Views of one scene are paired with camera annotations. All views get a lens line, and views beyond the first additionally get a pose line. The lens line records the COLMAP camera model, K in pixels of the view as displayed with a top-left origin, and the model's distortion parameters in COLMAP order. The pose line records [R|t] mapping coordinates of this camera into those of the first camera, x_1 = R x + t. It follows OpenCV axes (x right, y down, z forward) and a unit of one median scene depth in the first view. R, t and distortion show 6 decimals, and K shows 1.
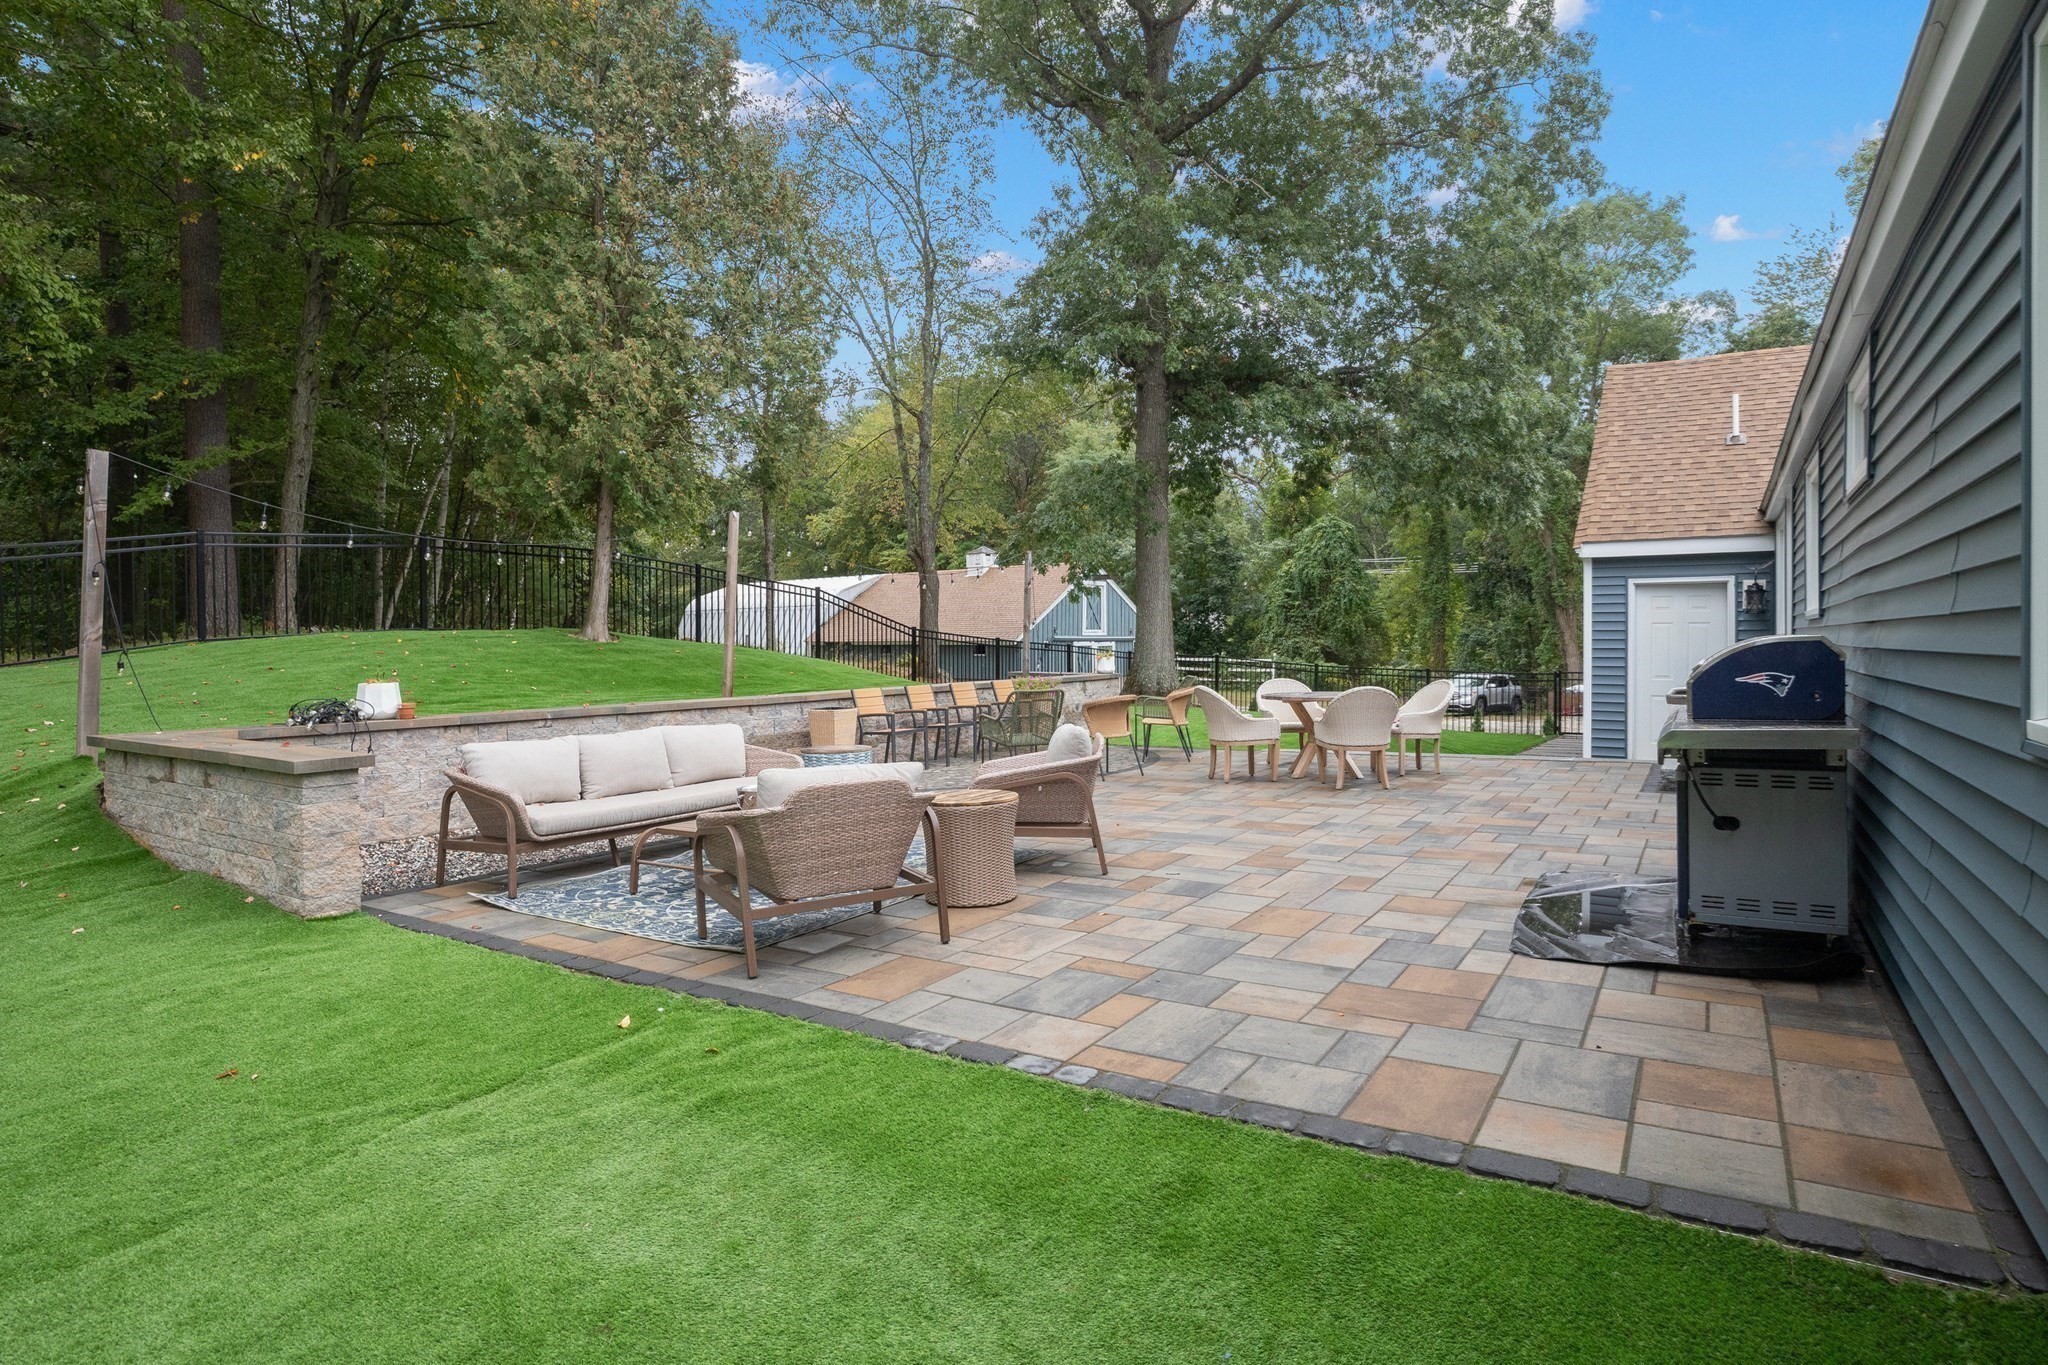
lens RADIAL K [[1136.9, 0, 1024.5], [0, 1136.9, 672.1], [0, 0, 1]] dist [-0.001889, -0.000308]
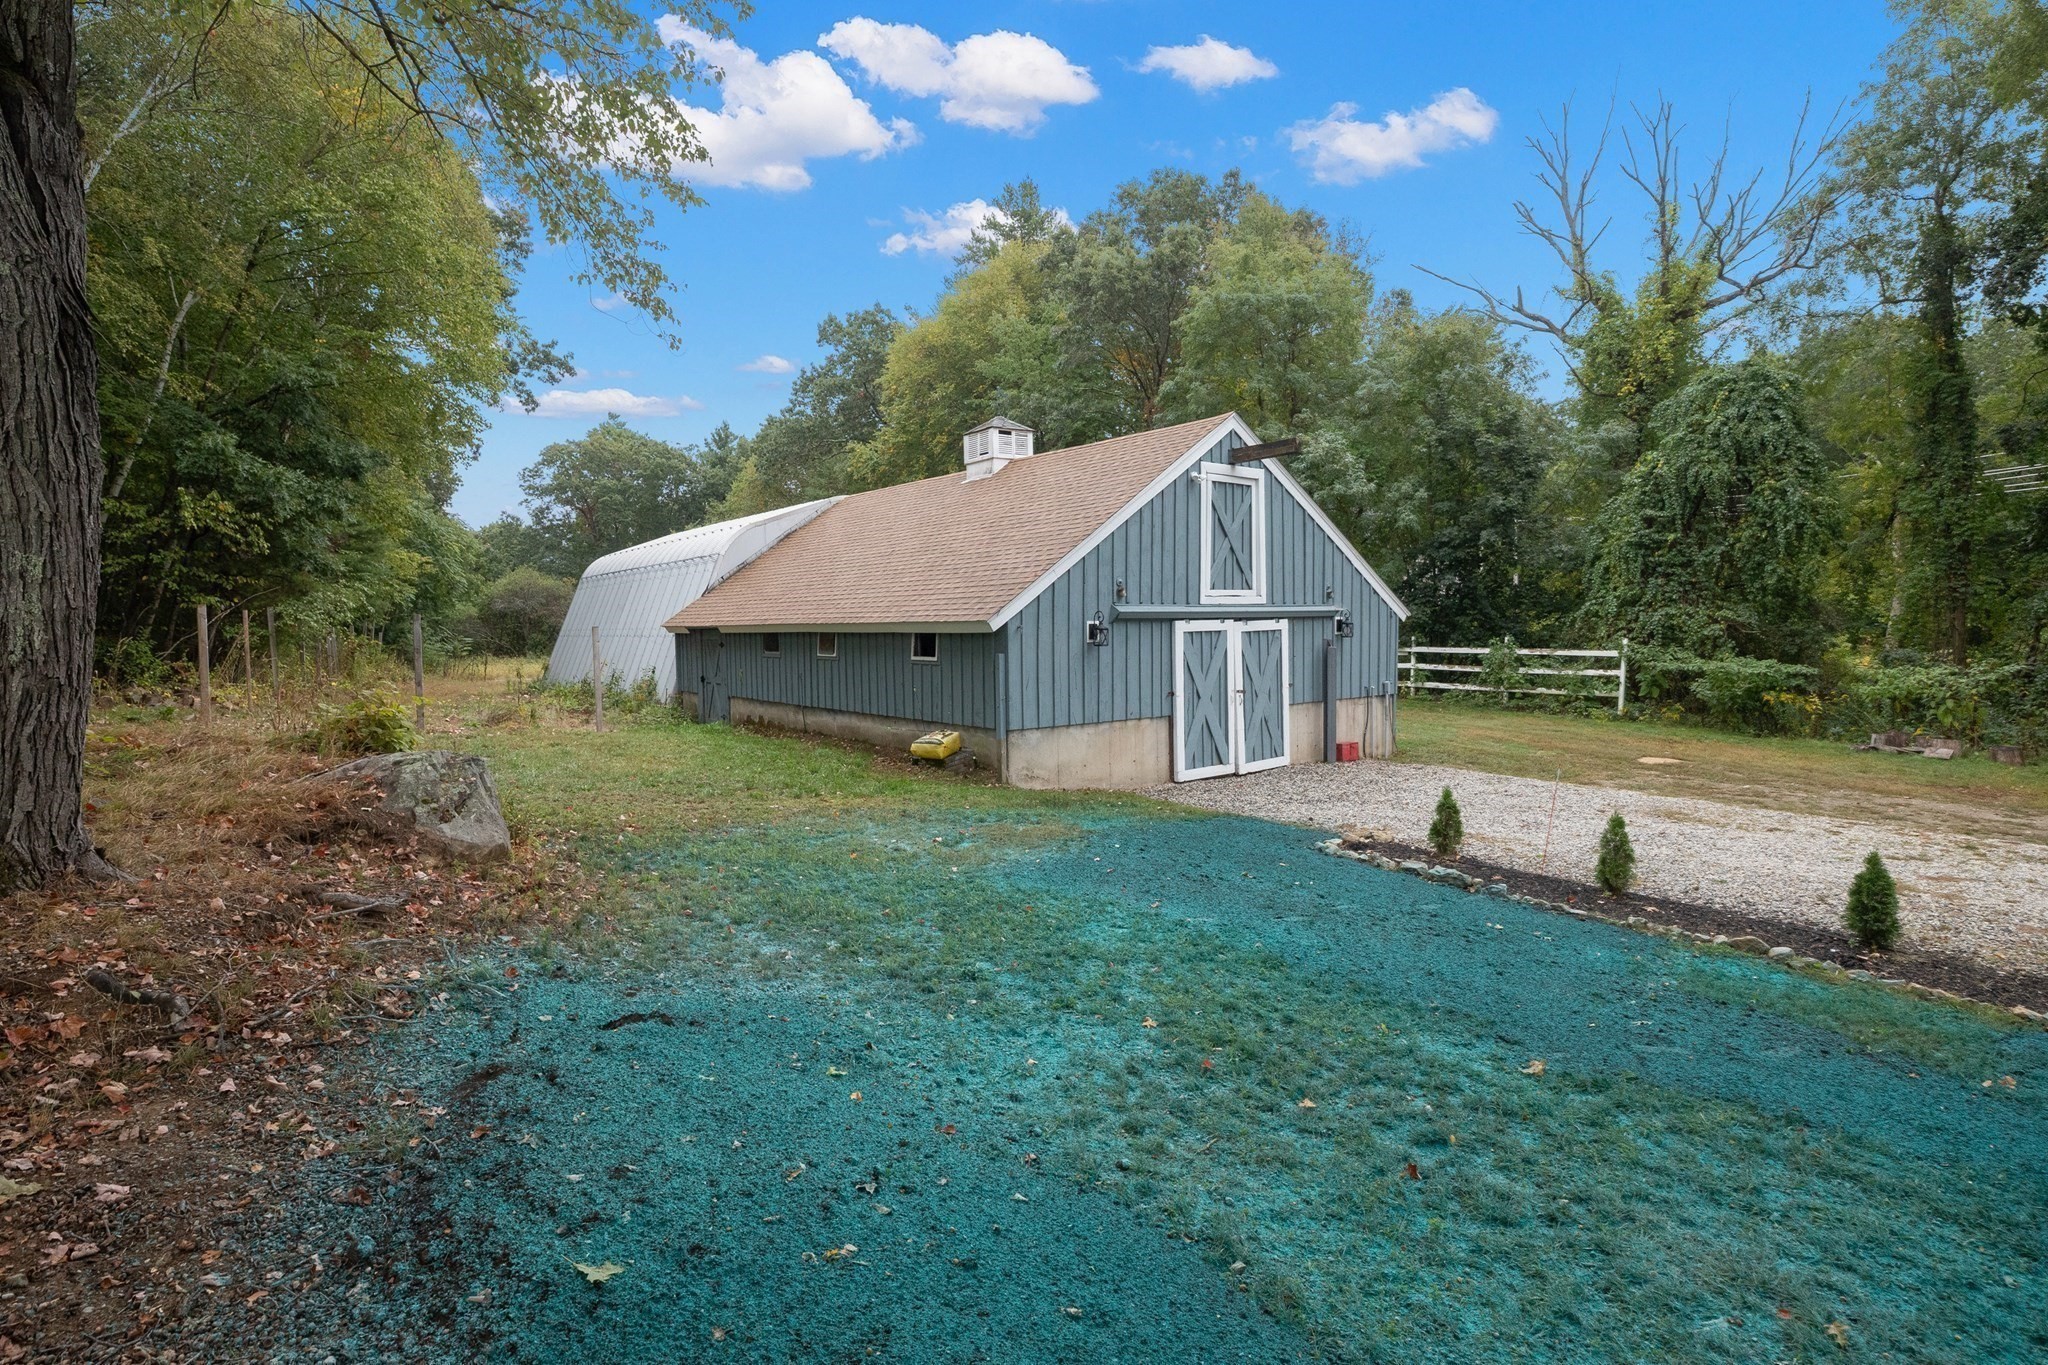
lens RADIAL K [[1135.4, 0, 1027.1], [0, 1135.4, 679.5], [0, 0, 1]] dist [-0.000650, 0.000052]
pose [[0.987166, -0.003107, -0.159666, 0.040803], [0.007325, 0.999639, 0.025834, -0.013203], [0.159528, -0.026672, 0.986833, 0.459918]]
